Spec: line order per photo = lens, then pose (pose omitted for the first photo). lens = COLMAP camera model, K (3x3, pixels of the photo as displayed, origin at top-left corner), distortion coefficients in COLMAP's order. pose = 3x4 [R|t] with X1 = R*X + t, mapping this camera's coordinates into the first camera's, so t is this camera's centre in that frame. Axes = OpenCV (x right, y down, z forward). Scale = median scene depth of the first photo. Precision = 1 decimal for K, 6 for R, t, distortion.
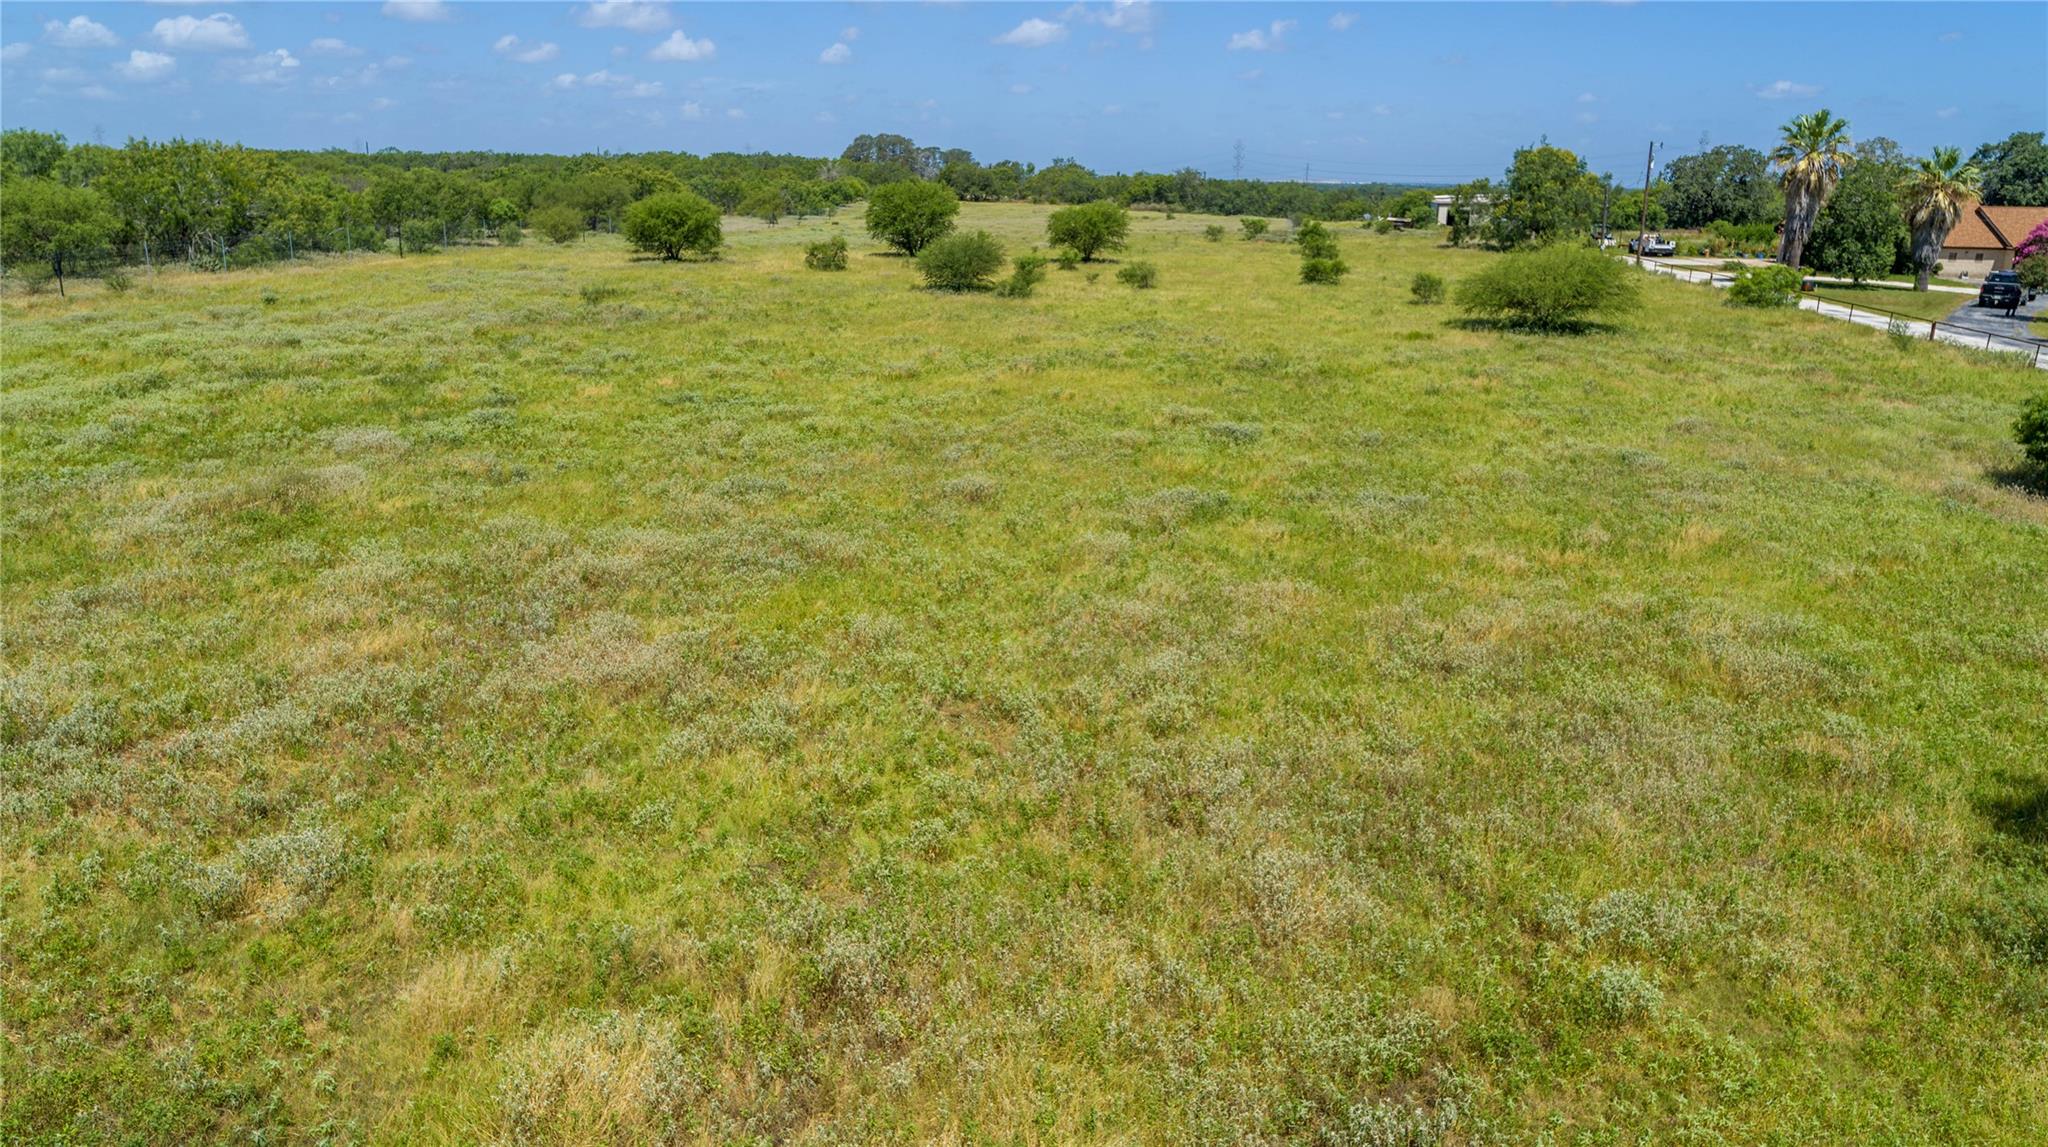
lens RADIAL K [[1392.4, 0, 1030.1], [0, 1392.4, 571.9], [0, 0, 1]] dist [-0.003211, -0.002301]
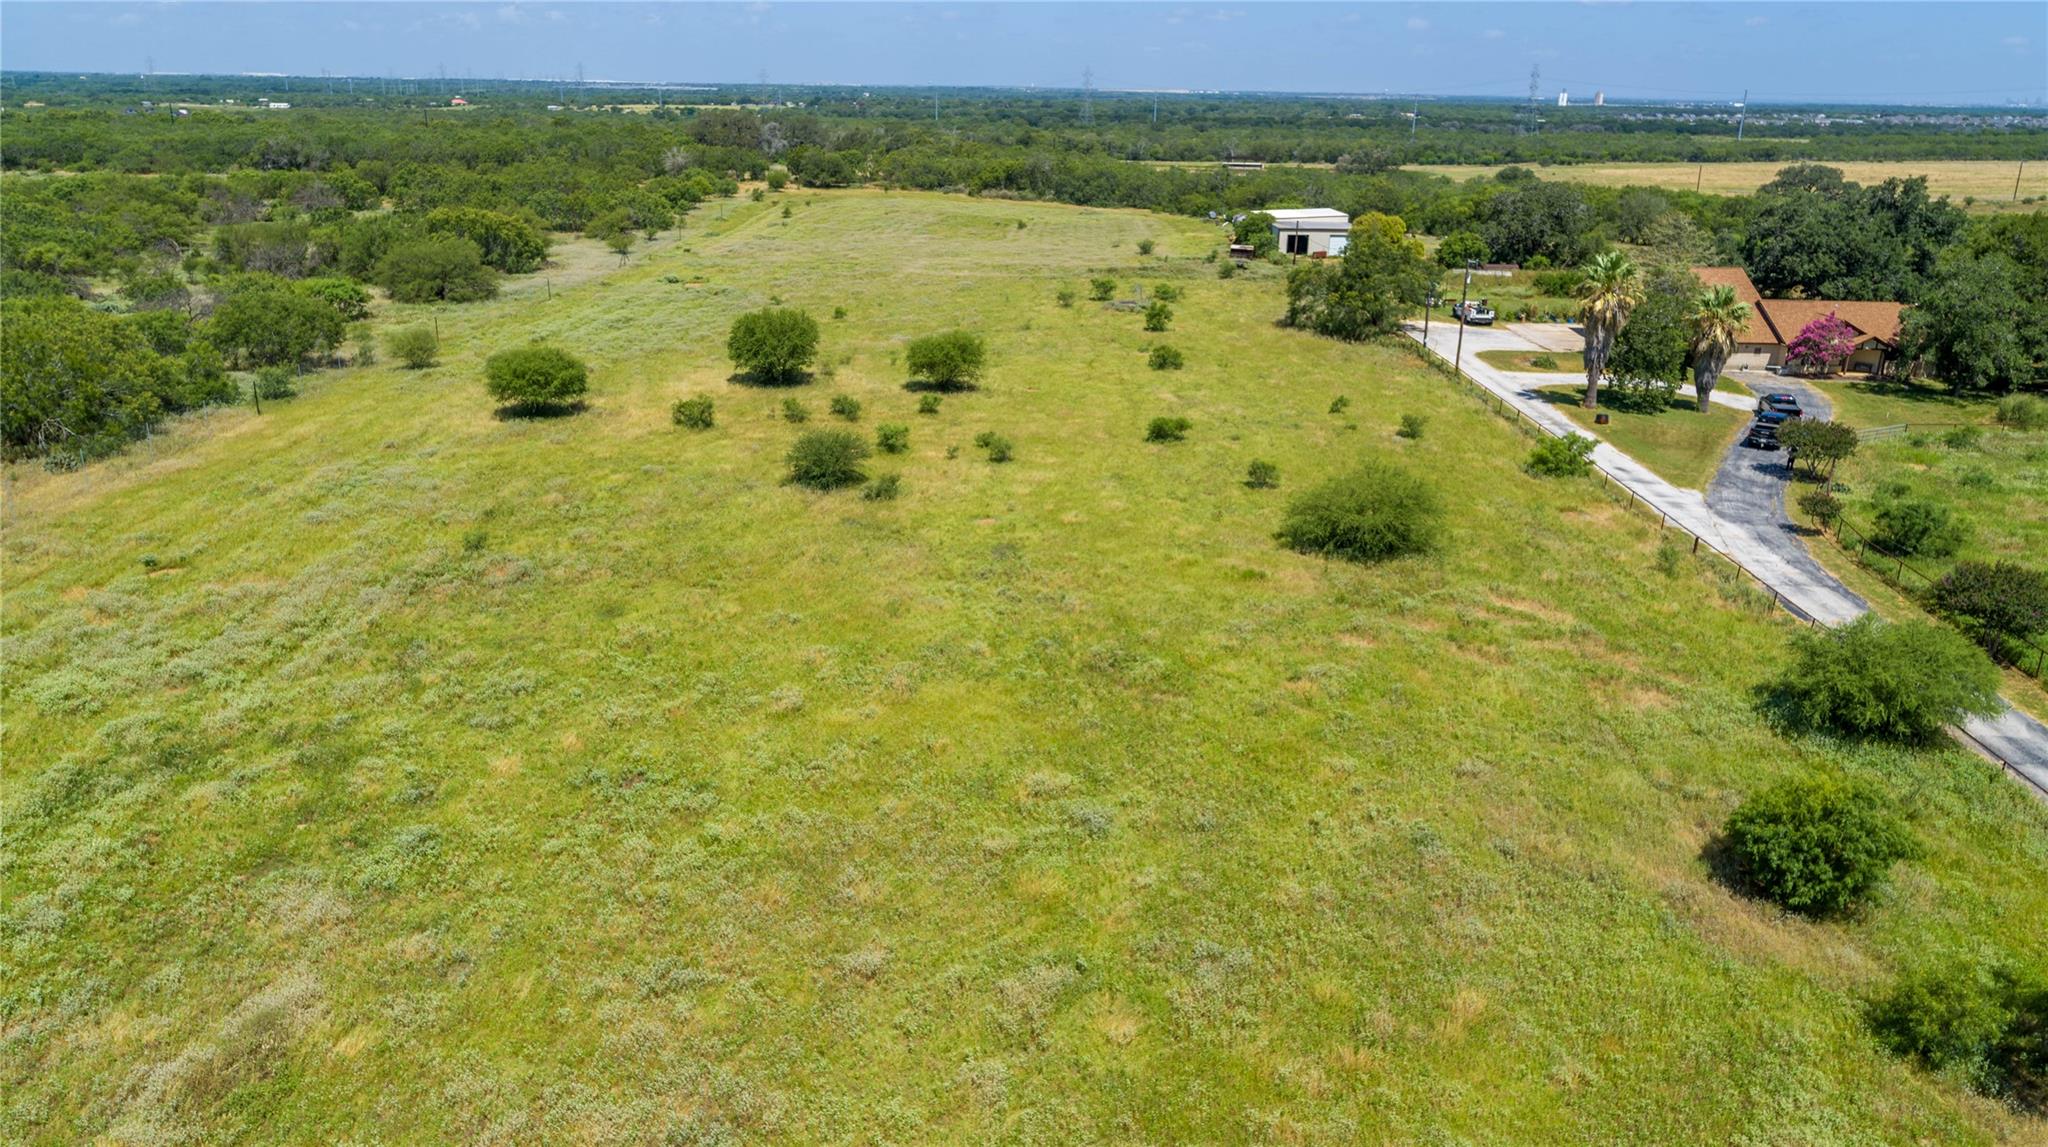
lens RADIAL K [[1392.4, 0, 1030.1], [0, 1392.4, 571.9], [0, 0, 1]] dist [-0.003211, -0.002301]
pose [[0.994579, -0.033971, 0.098283, -0.003558], [0.027833, 0.997615, 0.063161, -0.162314], [-0.100194, -0.060083, 0.993152, -0.053282]]
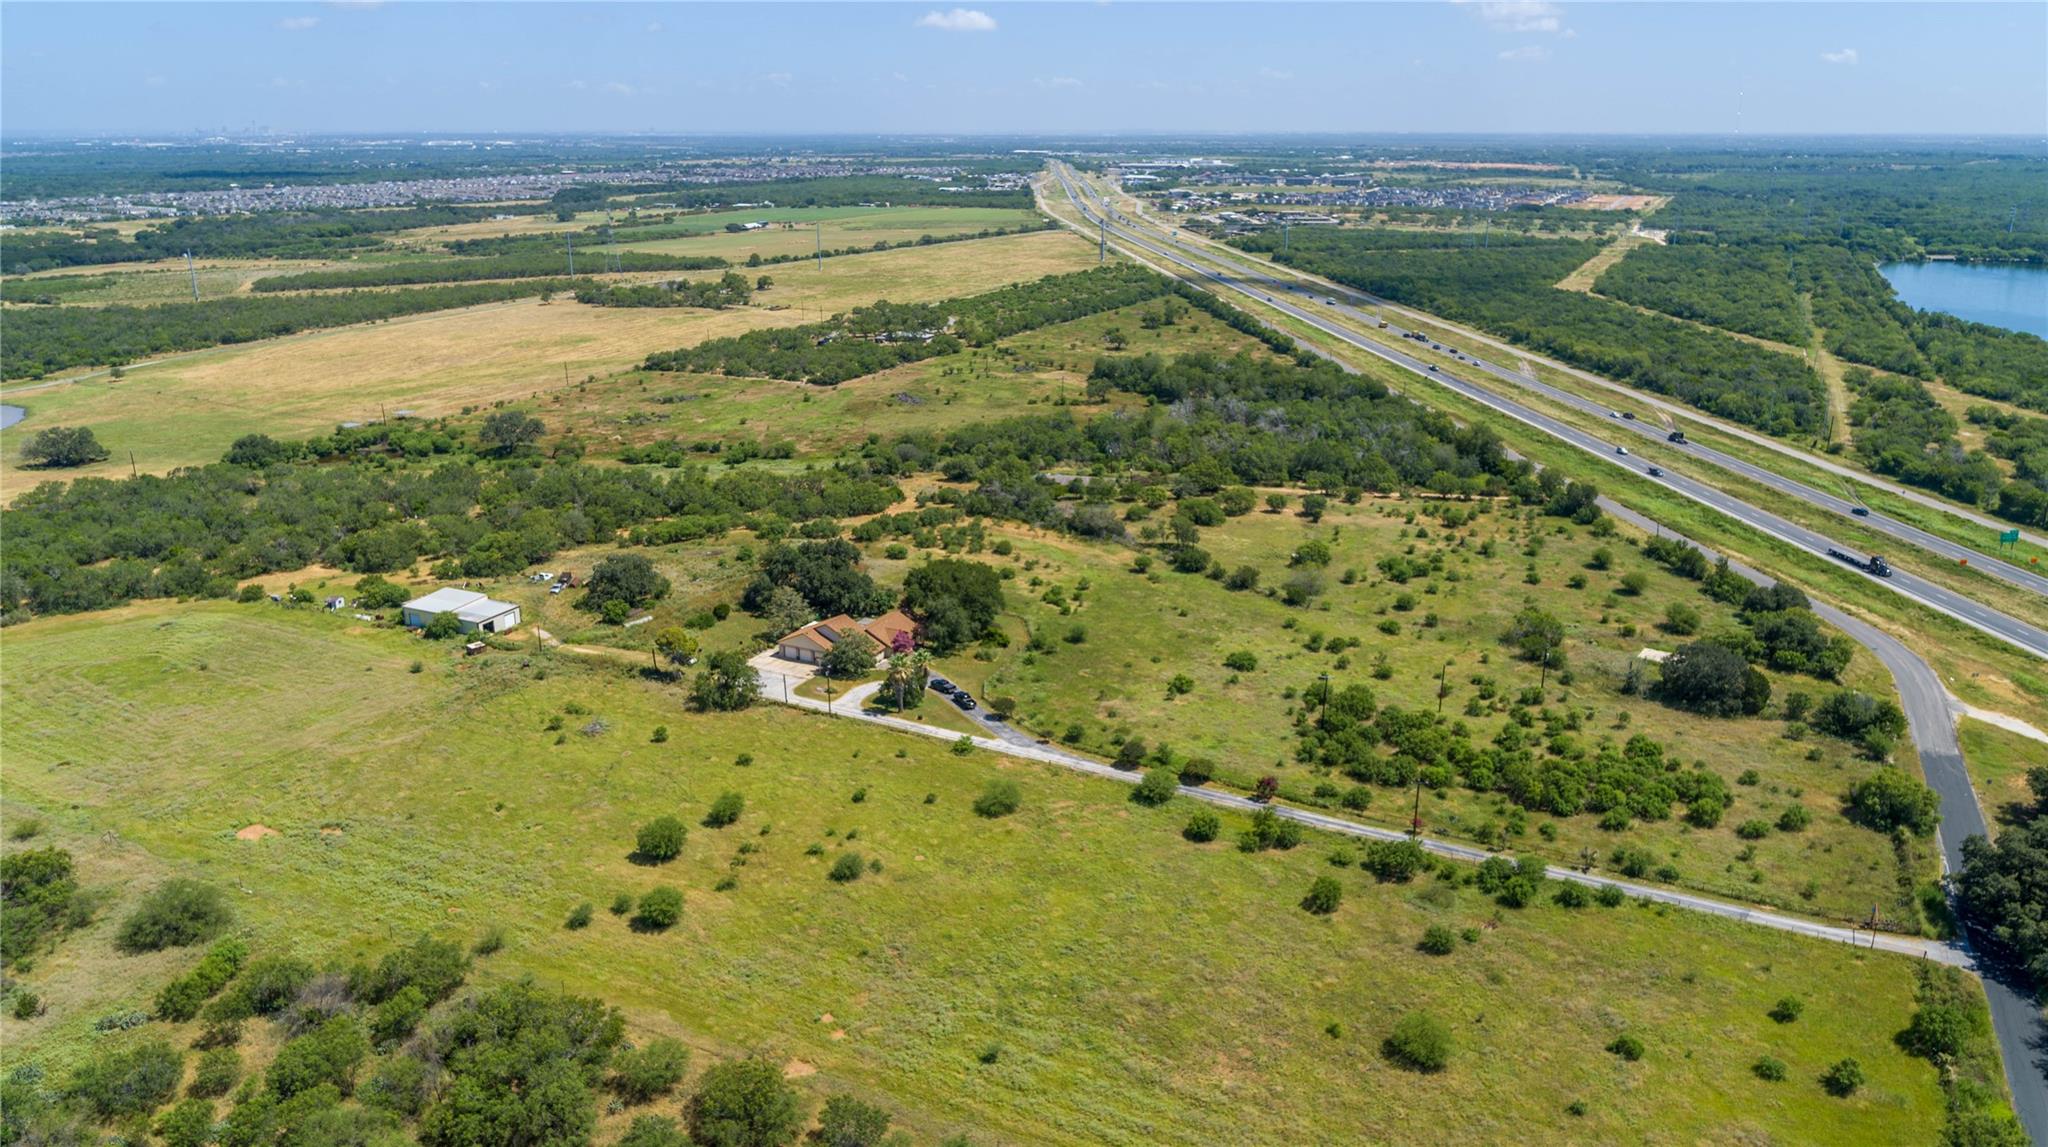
lens RADIAL K [[1392.4, 0, 1030.1], [0, 1392.4, 571.9], [0, 0, 1]] dist [-0.003211, -0.002301]
pose [[0.347057, -0.298014, 0.889235, -1.694788], [0.257166, 0.942067, 0.215351, -0.989156], [-0.901896, 0.153942, 0.403590, -0.355651]]
